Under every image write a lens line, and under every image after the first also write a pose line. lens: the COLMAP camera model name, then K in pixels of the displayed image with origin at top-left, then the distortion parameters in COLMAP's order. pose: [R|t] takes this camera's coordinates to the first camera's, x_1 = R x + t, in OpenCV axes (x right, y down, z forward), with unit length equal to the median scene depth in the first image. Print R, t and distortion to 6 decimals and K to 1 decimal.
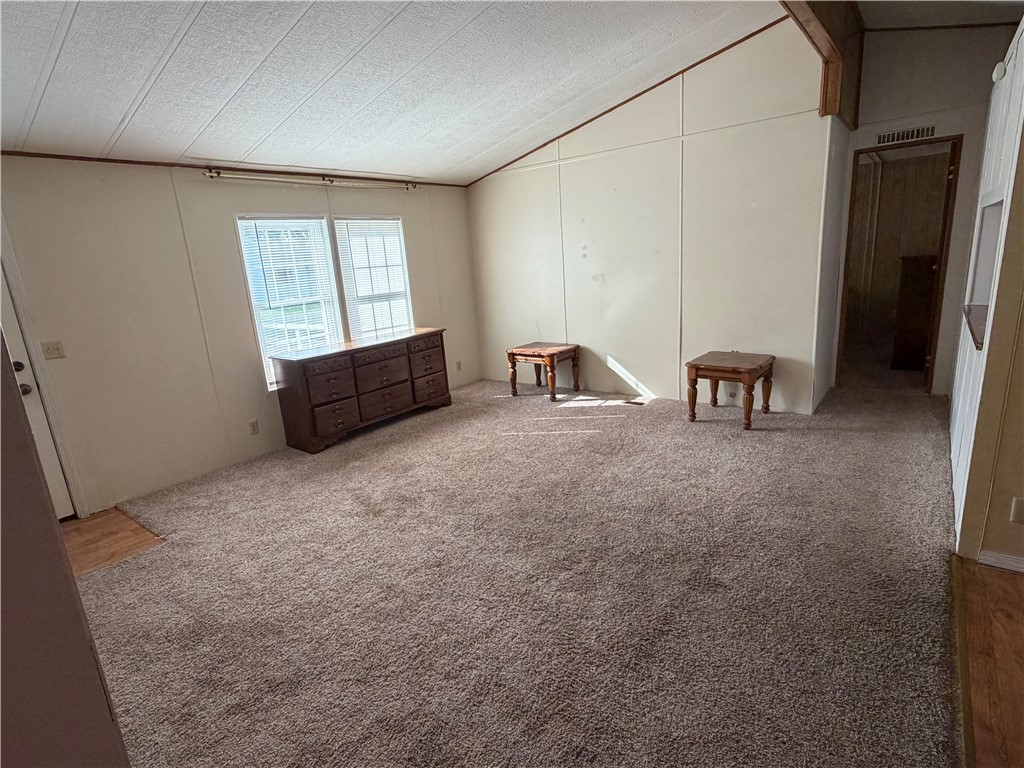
lens RADIAL K [[534.1, 0, 510.7], [0, 534.1, 382.5], [0, 0, 1]] dist [0.003495, 0.000172]
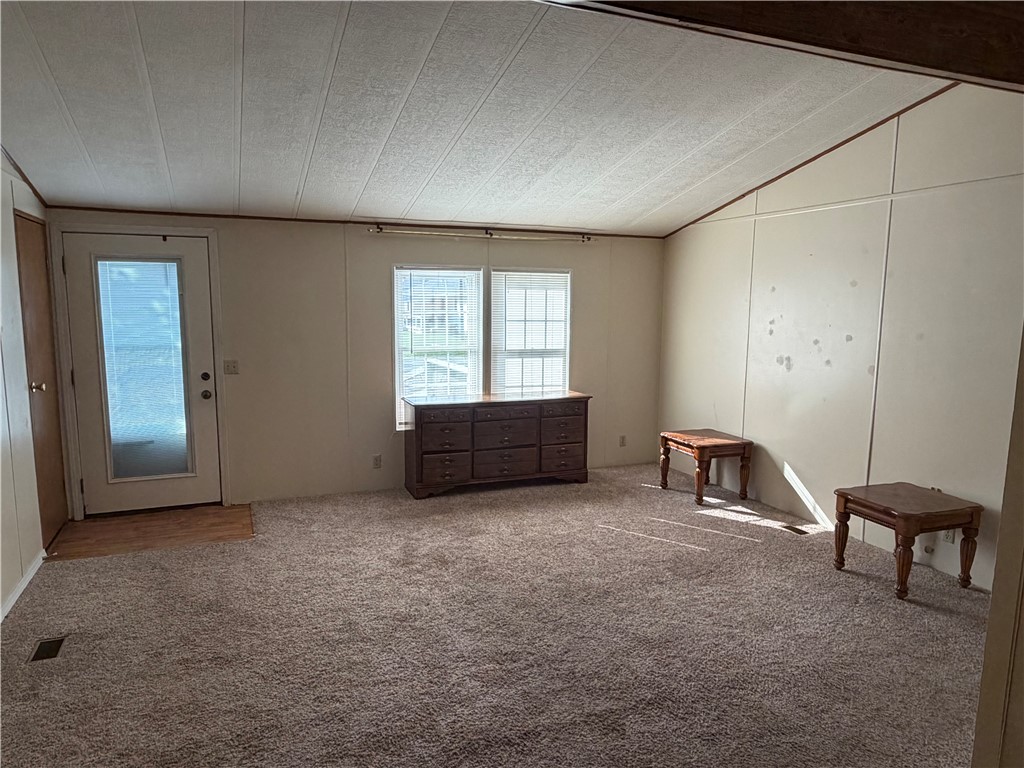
lens RADIAL K [[685.9, 0, 513.2], [0, 685.9, 387.0], [0, 0, 1]] dist [0.001420, 0.002285]
pose [[0.866868, 0.141712, -0.477972, 0.366682], [-0.185233, 0.981668, -0.044896, -0.048373], [0.462848, 0.127455, 0.877227, -0.072785]]
